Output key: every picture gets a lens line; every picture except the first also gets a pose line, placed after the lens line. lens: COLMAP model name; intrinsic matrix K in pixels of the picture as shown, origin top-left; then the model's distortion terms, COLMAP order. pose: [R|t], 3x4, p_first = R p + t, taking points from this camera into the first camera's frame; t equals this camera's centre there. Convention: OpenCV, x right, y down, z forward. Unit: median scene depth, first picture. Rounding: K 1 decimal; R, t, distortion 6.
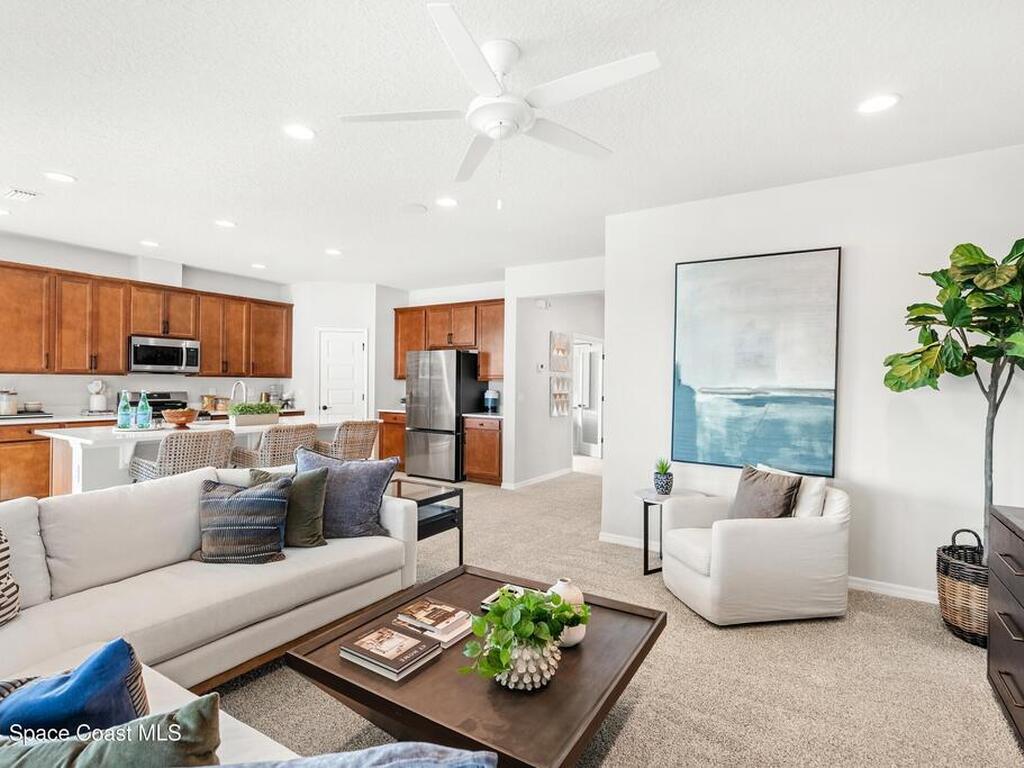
lens RADIAL K [[519.4, 0, 504.6], [0, 519.4, 382.3], [0, 0, 1]] dist [-0.000013, -0.000005]
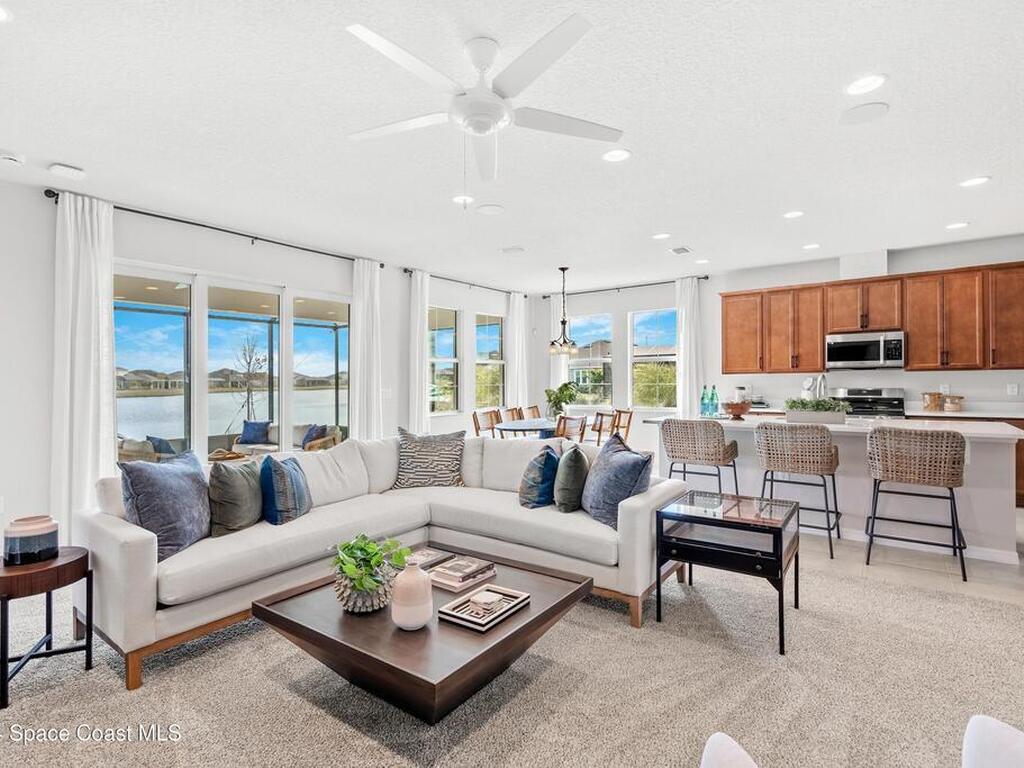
lens RADIAL K [[519.4, 0, 504.6], [0, 519.4, 382.3], [0, 0, 1]] dist [-0.000013, -0.000005]
pose [[-0.061673, -0.010043, -0.998046, 0.355675], [0.010918, 0.999883, -0.010736, 0.010802], [0.998037, -0.011559, -0.061556, 0.392832]]
